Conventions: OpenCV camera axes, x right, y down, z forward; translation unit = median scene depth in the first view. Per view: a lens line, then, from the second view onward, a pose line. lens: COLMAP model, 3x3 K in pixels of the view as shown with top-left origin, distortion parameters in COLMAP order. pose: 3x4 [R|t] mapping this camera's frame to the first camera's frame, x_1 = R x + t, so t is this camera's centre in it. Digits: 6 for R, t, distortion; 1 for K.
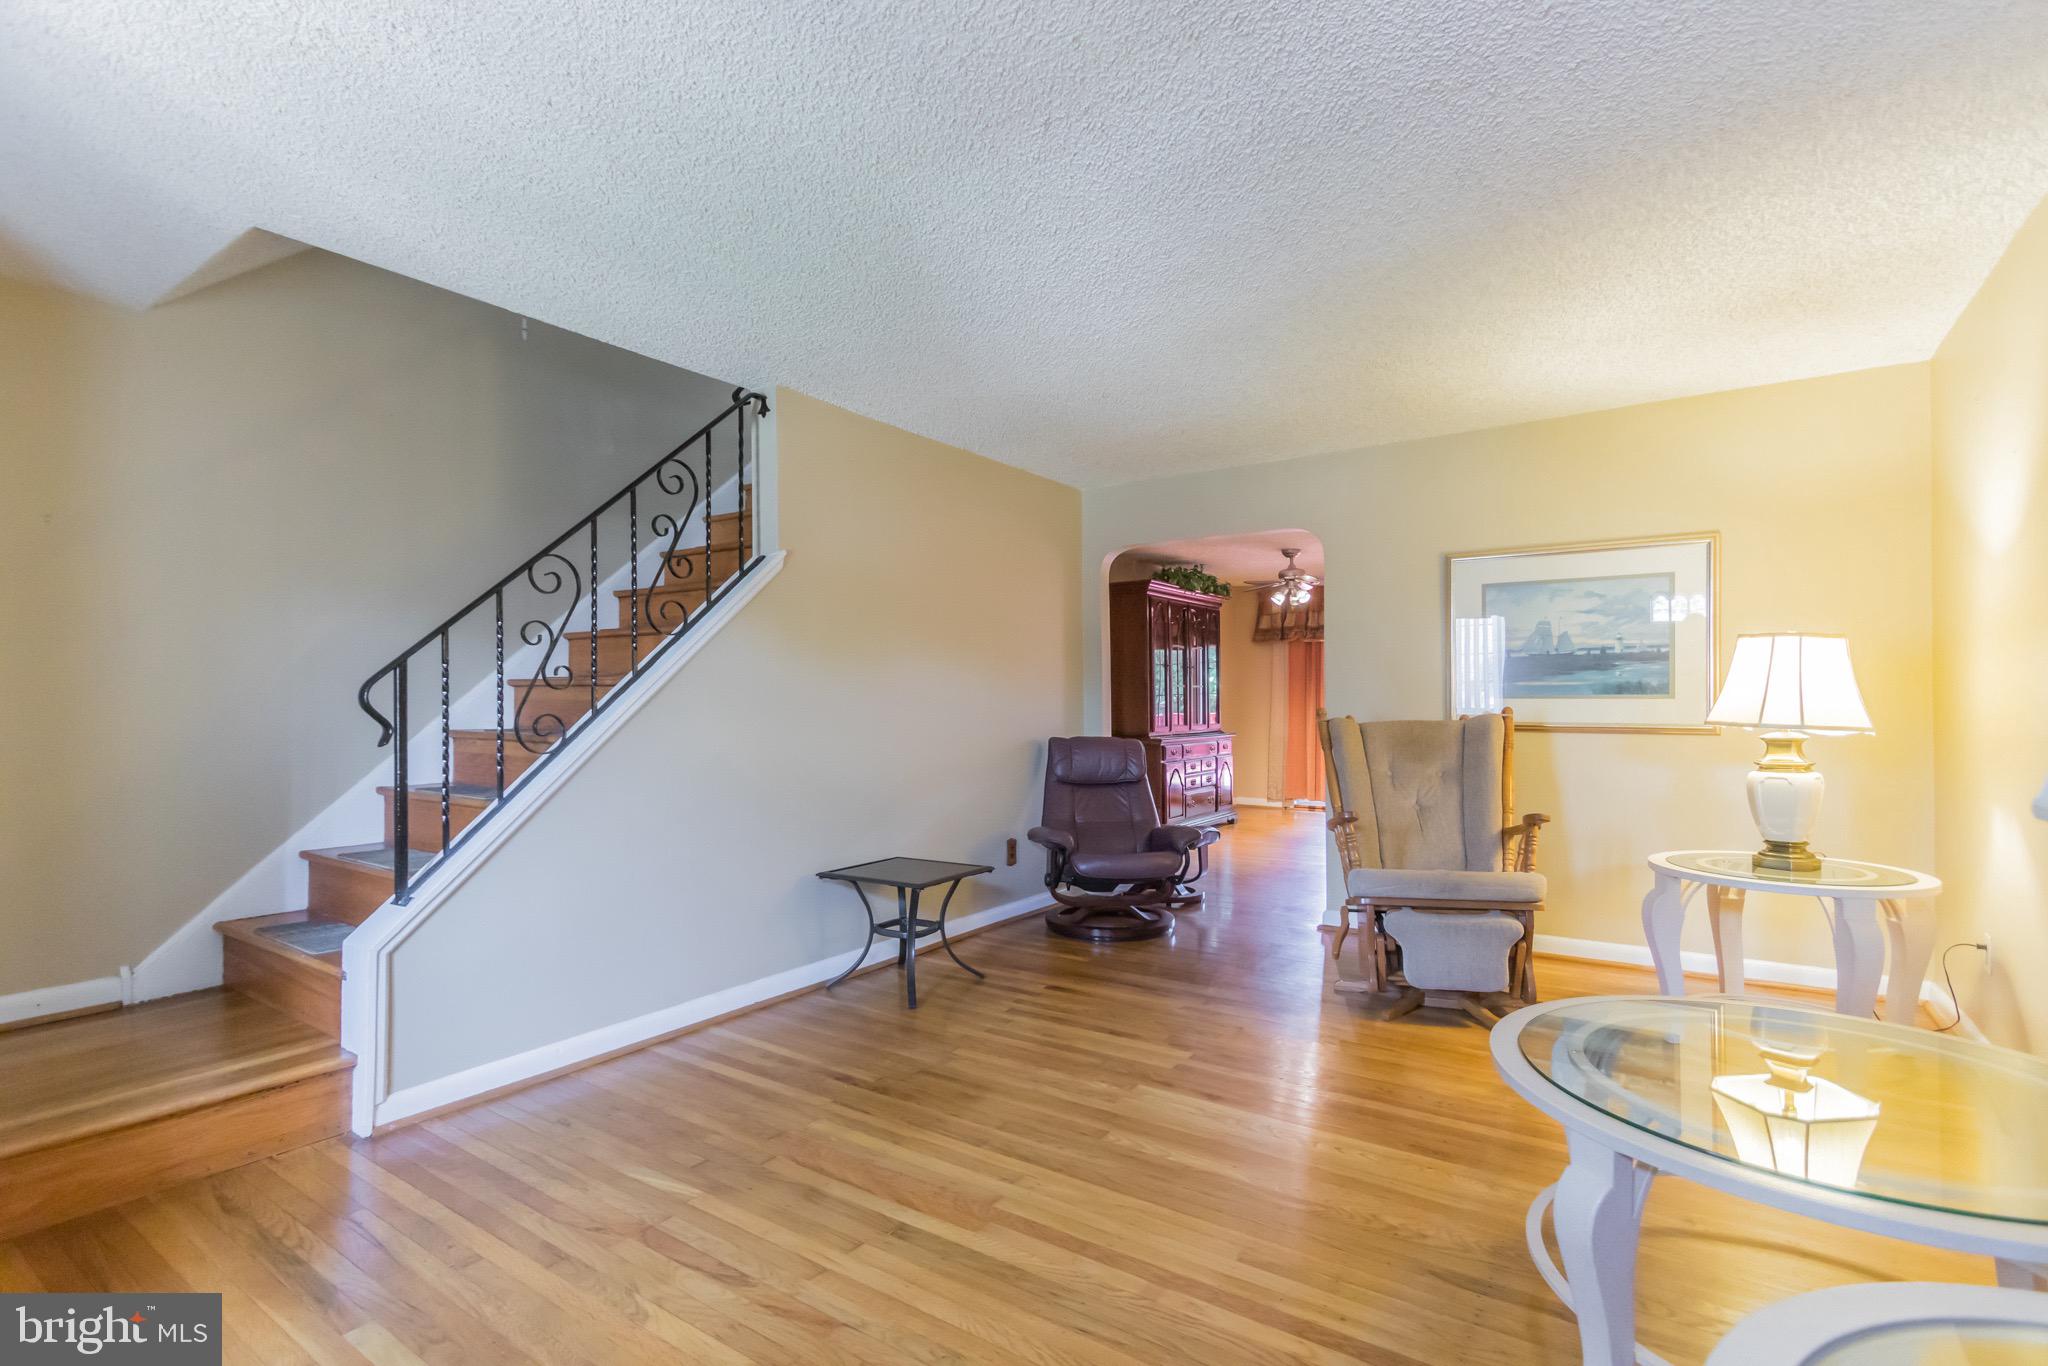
lens RADIAL K [[957.2, 0, 1006.1], [0, 957.2, 684.8], [0, 0, 1]] dist [0.003881, -0.001187]
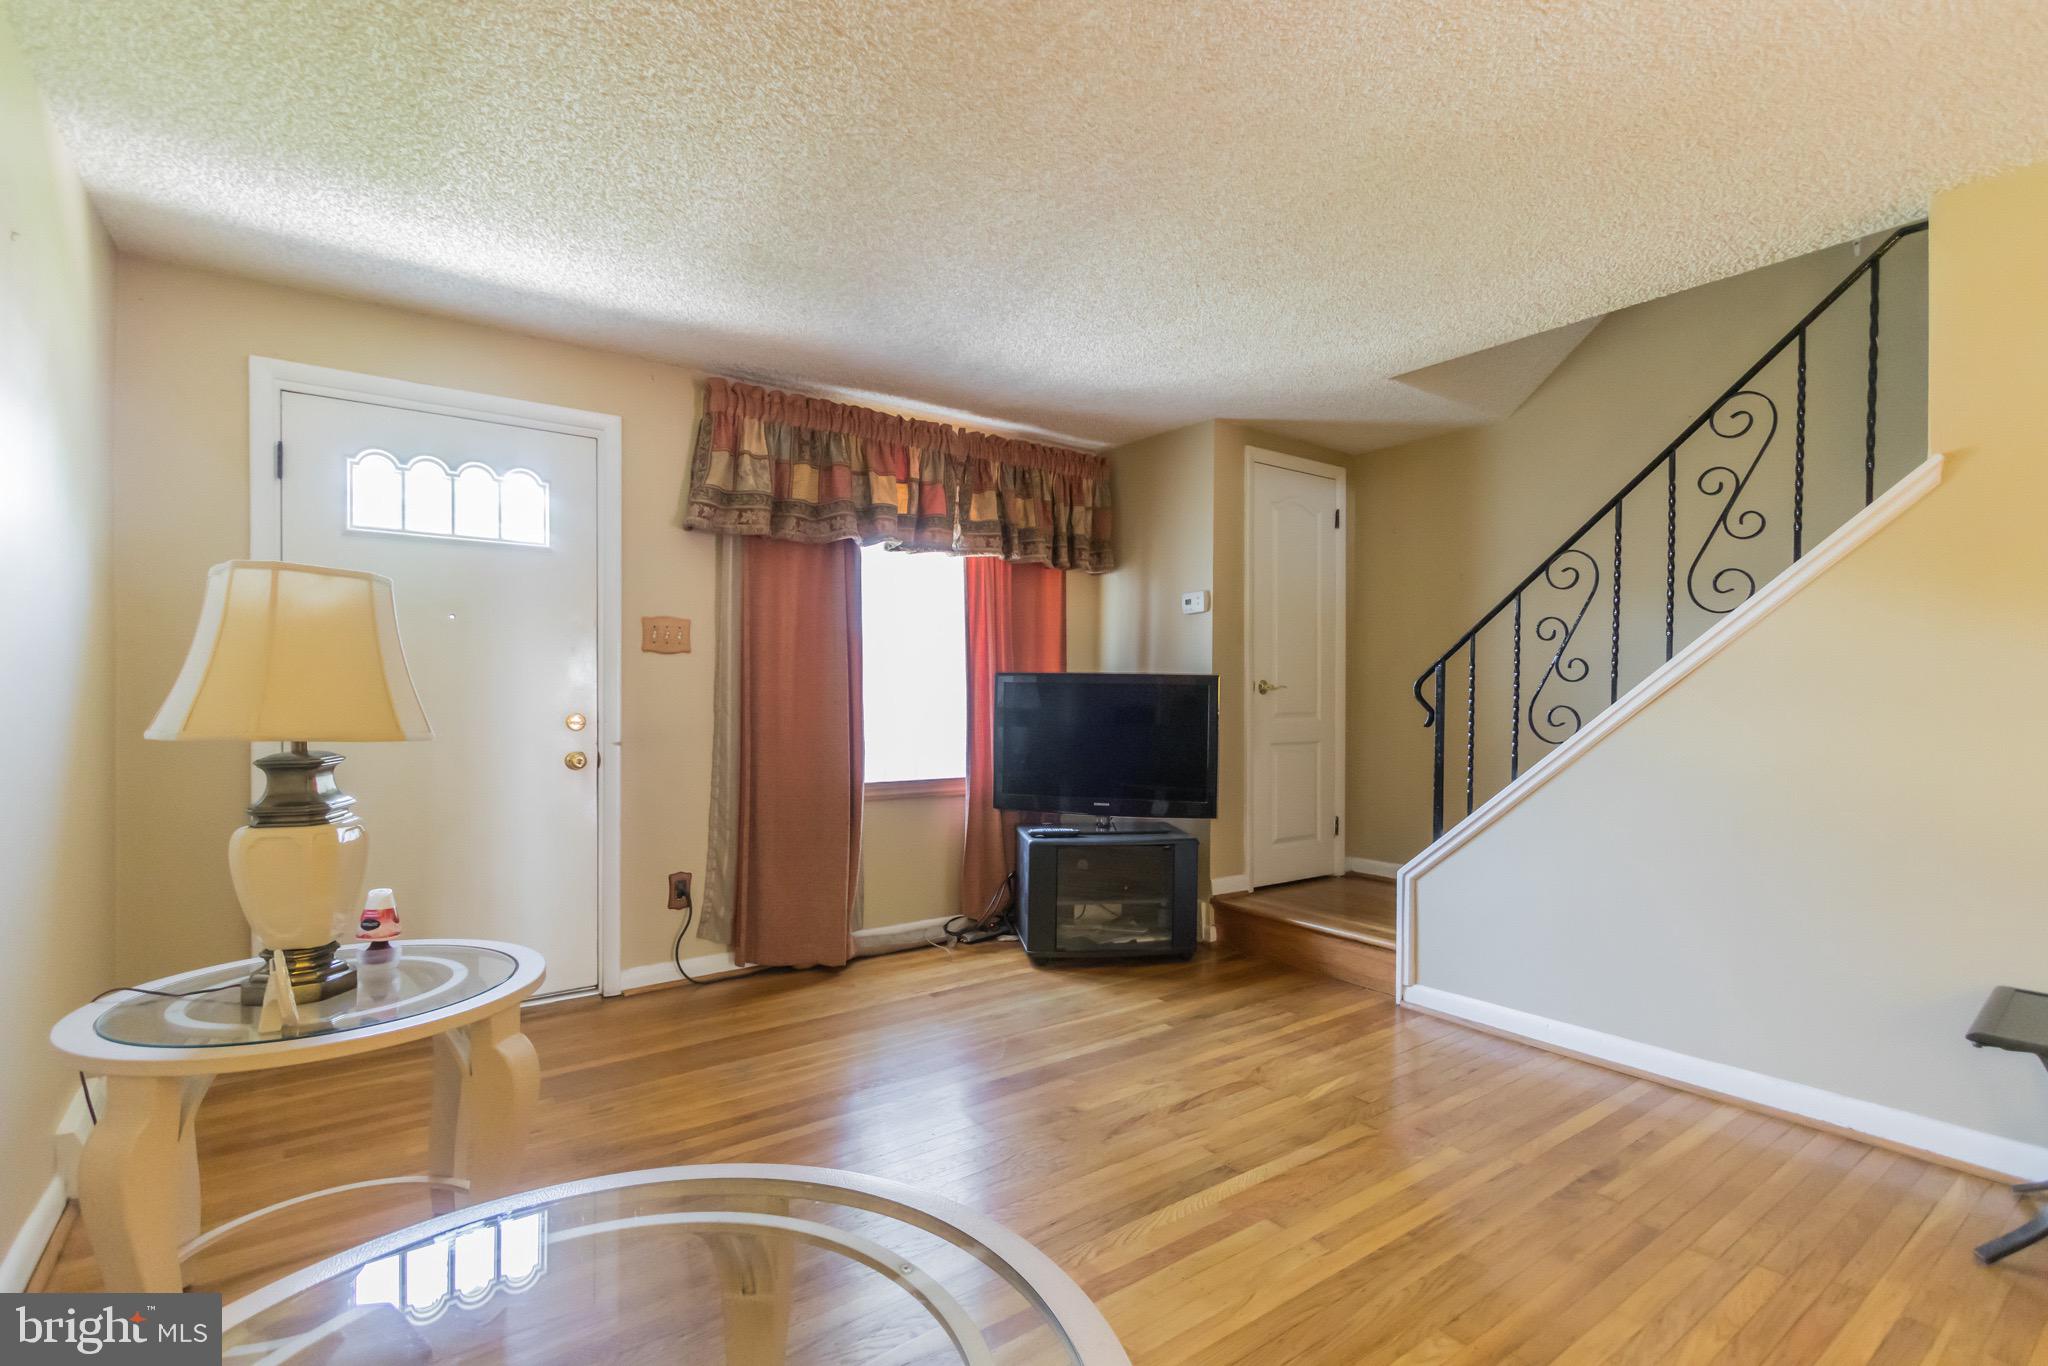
lens RADIAL K [[957.2, 0, 1007.2], [0, 957.2, 699.8], [0, 0, 1]] dist [0.003881, -0.001187]
pose [[-0.333203, 0.002823, -0.942851, 0.801903], [0.010999, 0.999939, -0.000893, 0.020868], [0.942791, -0.010668, -0.333214, 0.893818]]
